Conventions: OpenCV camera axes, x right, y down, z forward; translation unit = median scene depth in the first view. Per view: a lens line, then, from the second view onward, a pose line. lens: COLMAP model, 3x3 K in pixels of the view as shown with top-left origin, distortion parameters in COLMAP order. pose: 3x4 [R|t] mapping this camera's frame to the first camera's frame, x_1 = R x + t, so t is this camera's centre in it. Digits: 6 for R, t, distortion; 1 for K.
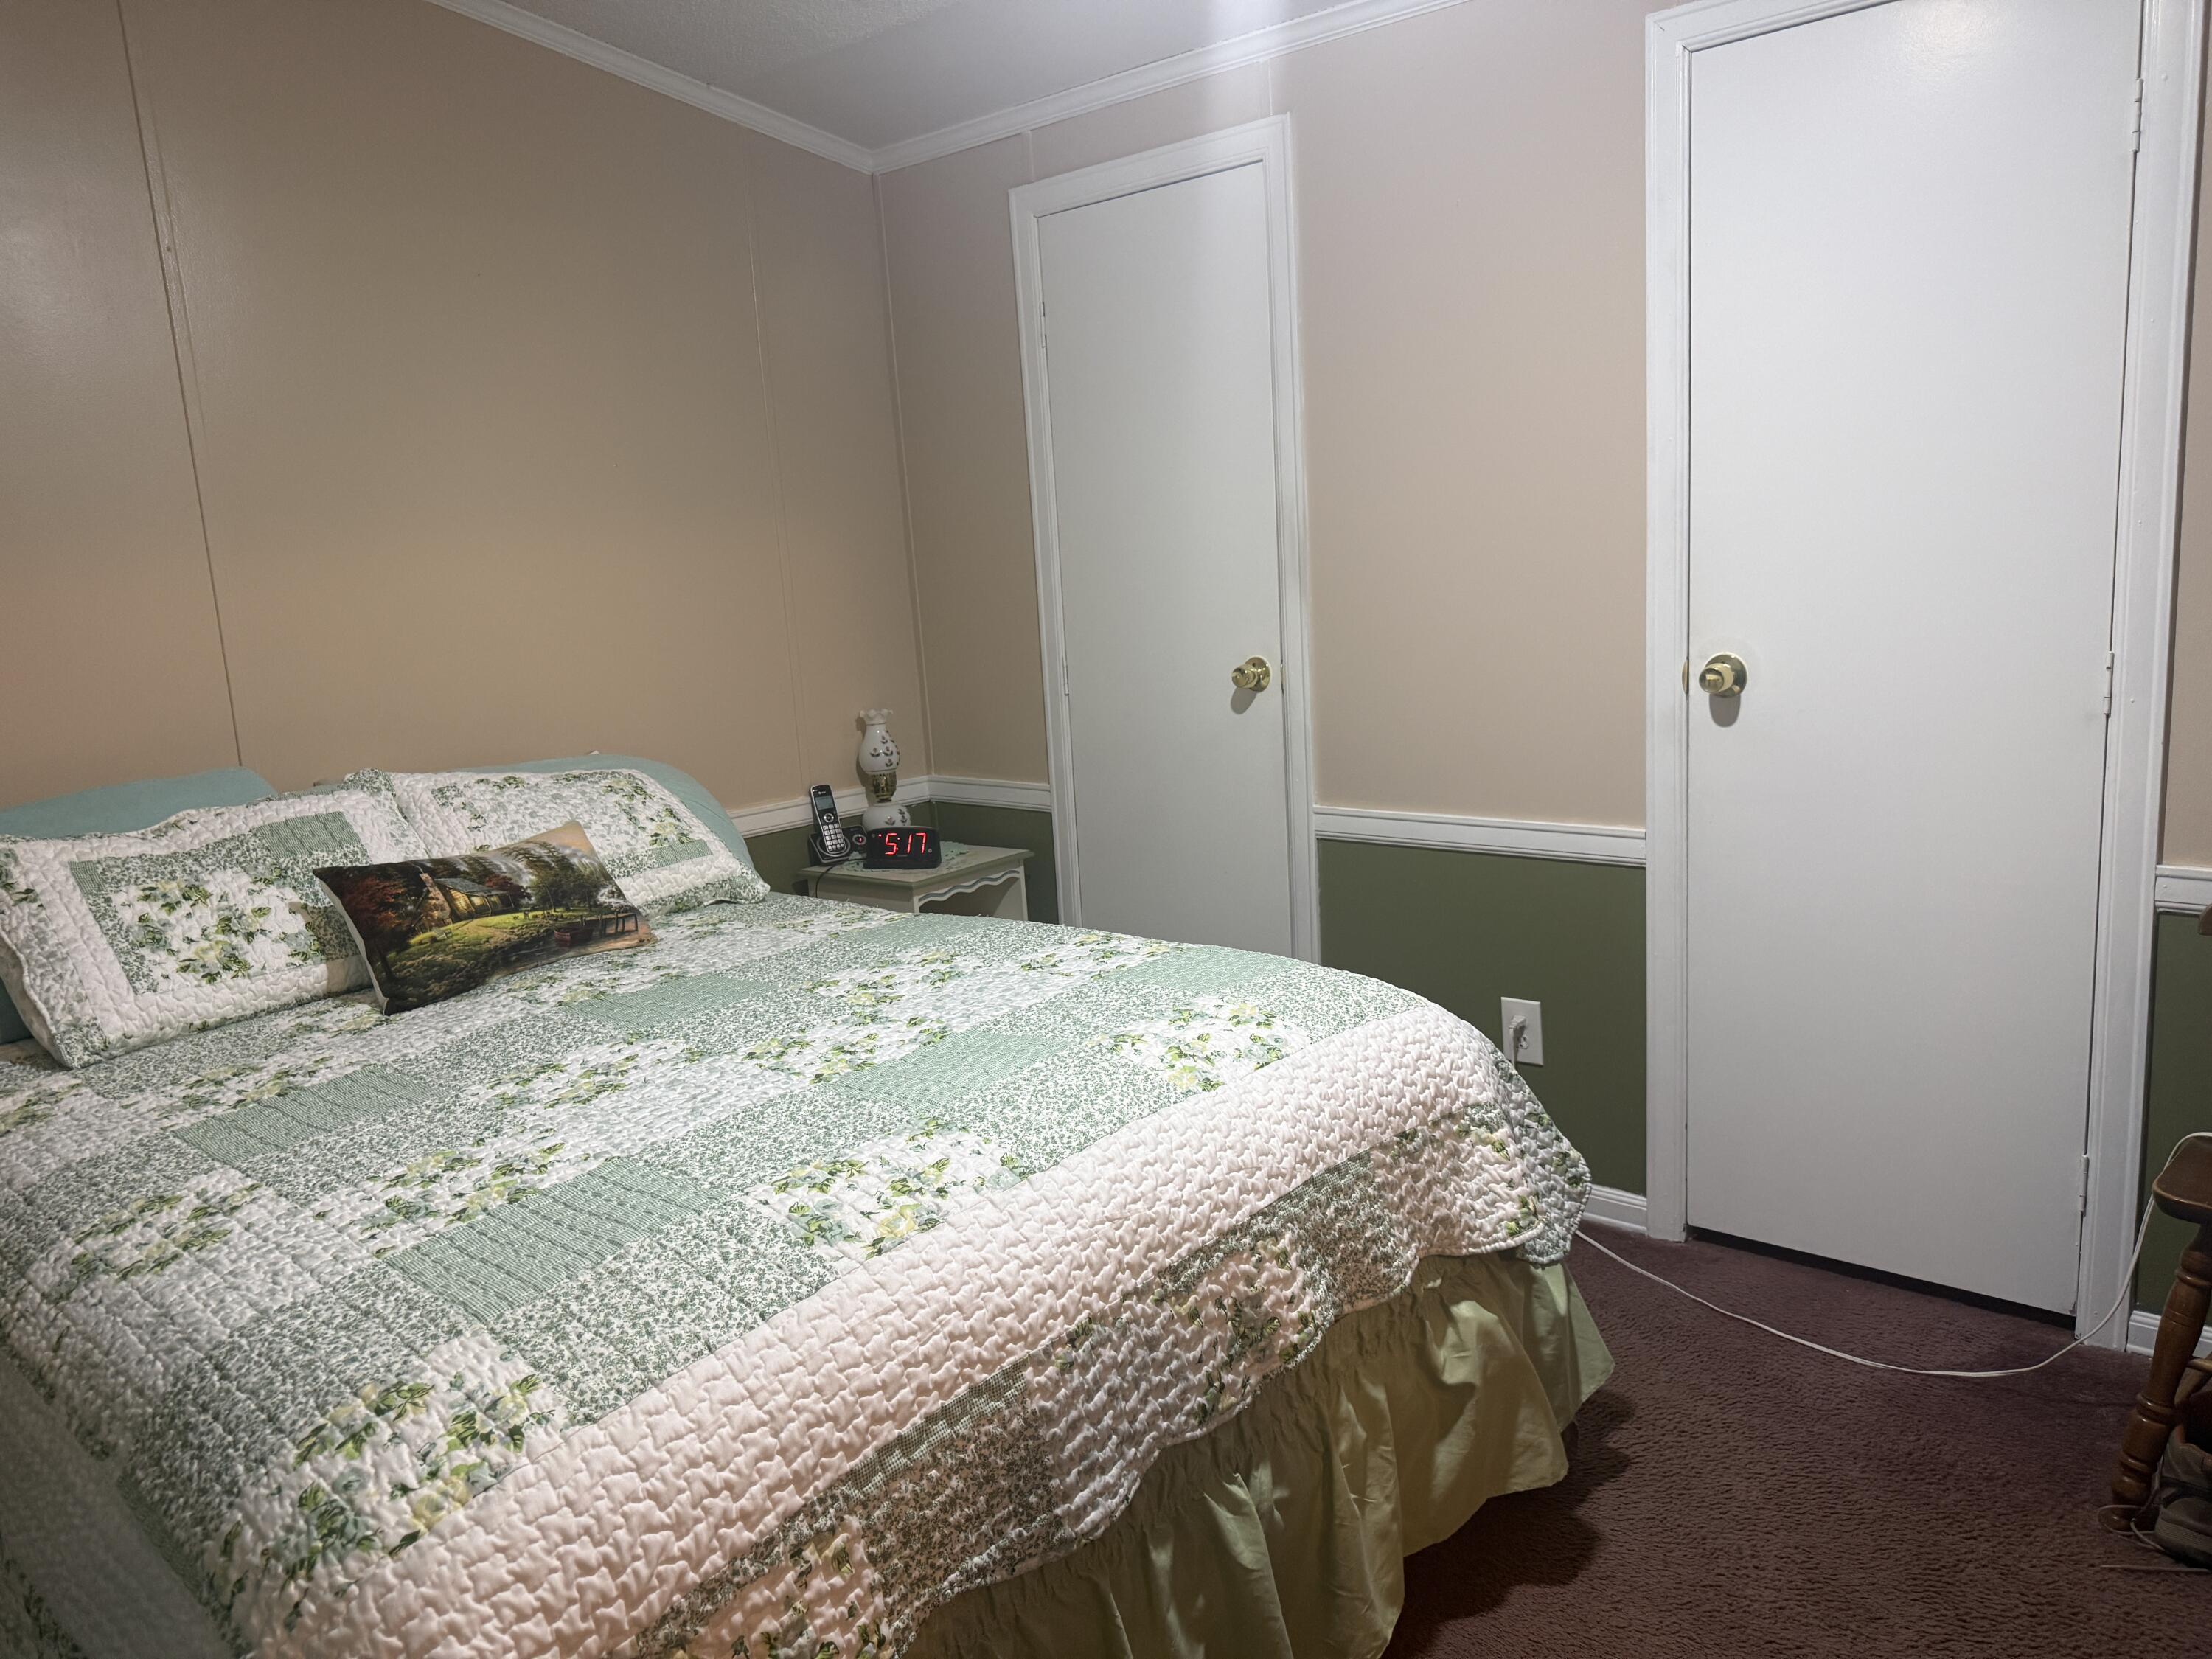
lens RADIAL K [[1553.2, 0, 1107.4], [0, 1553.2, 830.8], [0, 0, 1]] dist [-0.011548, -0.006591]
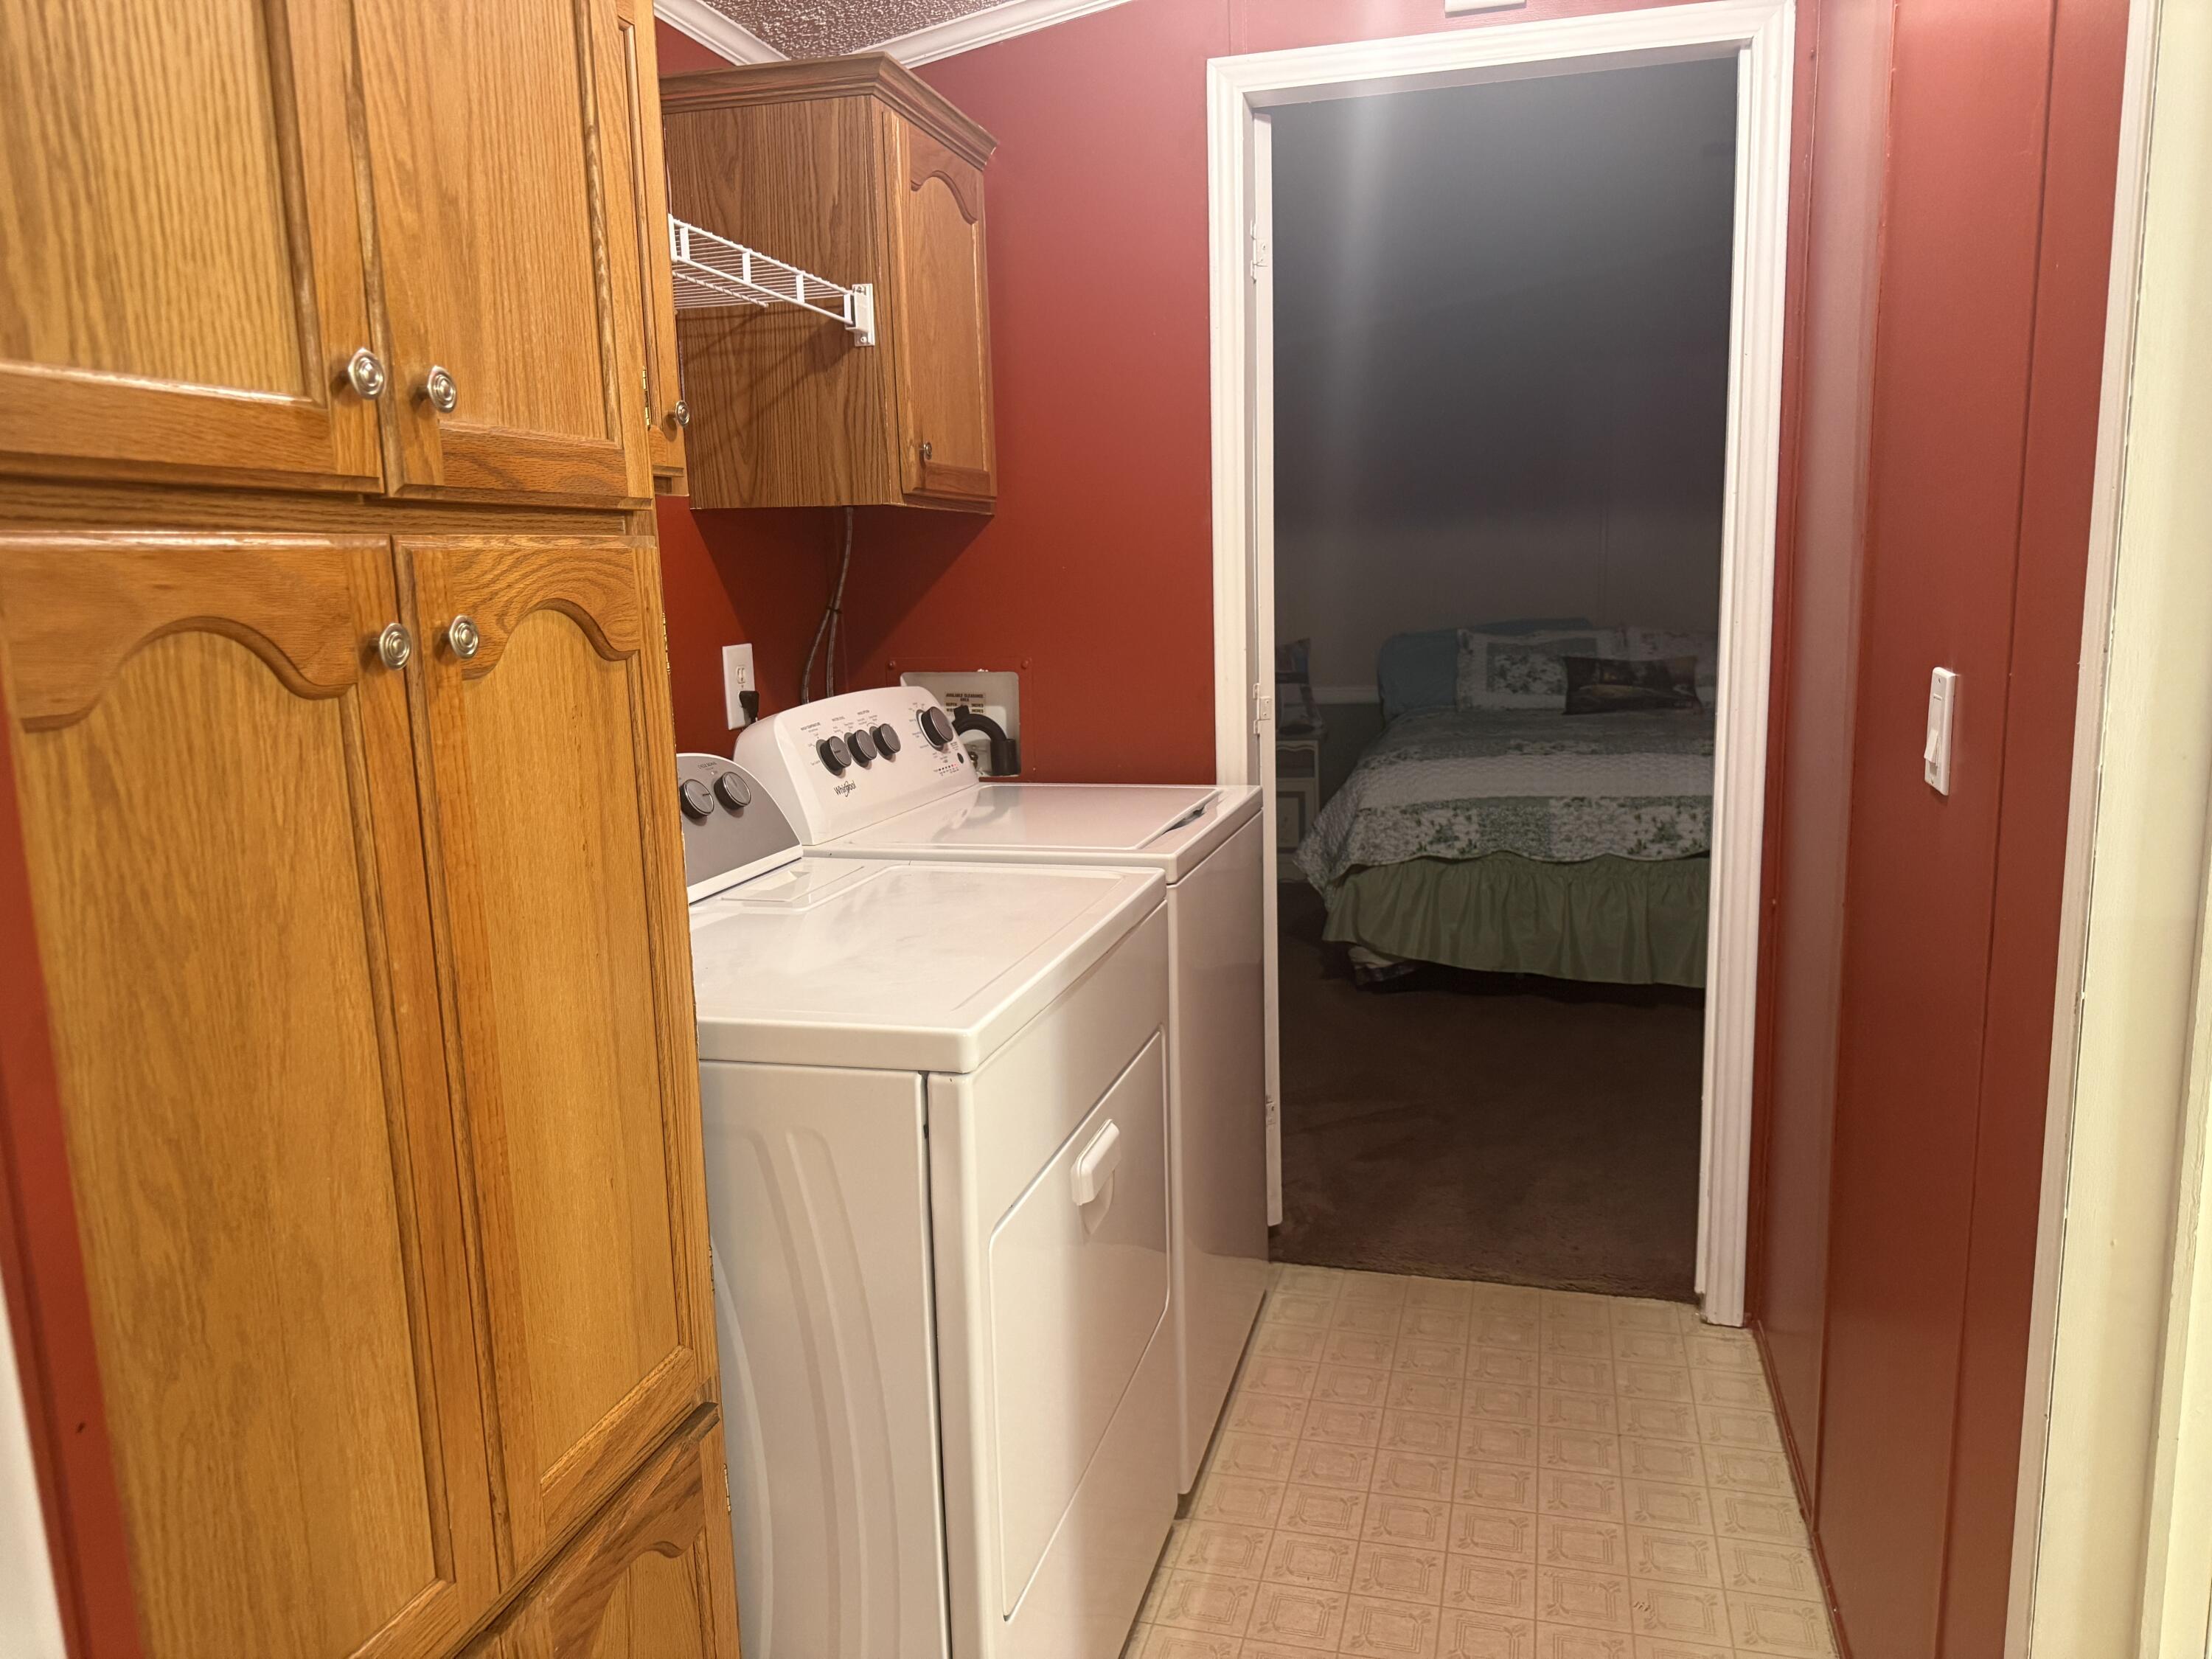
lens RADIAL K [[1553.2, 0, 1107.5], [0, 1553.2, 828.2], [0, 0, 1]] dist [-0.011548, -0.006591]
pose [[0.442391, 0.195413, -0.875273, 1.383508], [-0.149879, 0.978356, 0.142674, 0.049221], [0.884209, 0.068068, 0.462104, -0.755949]]
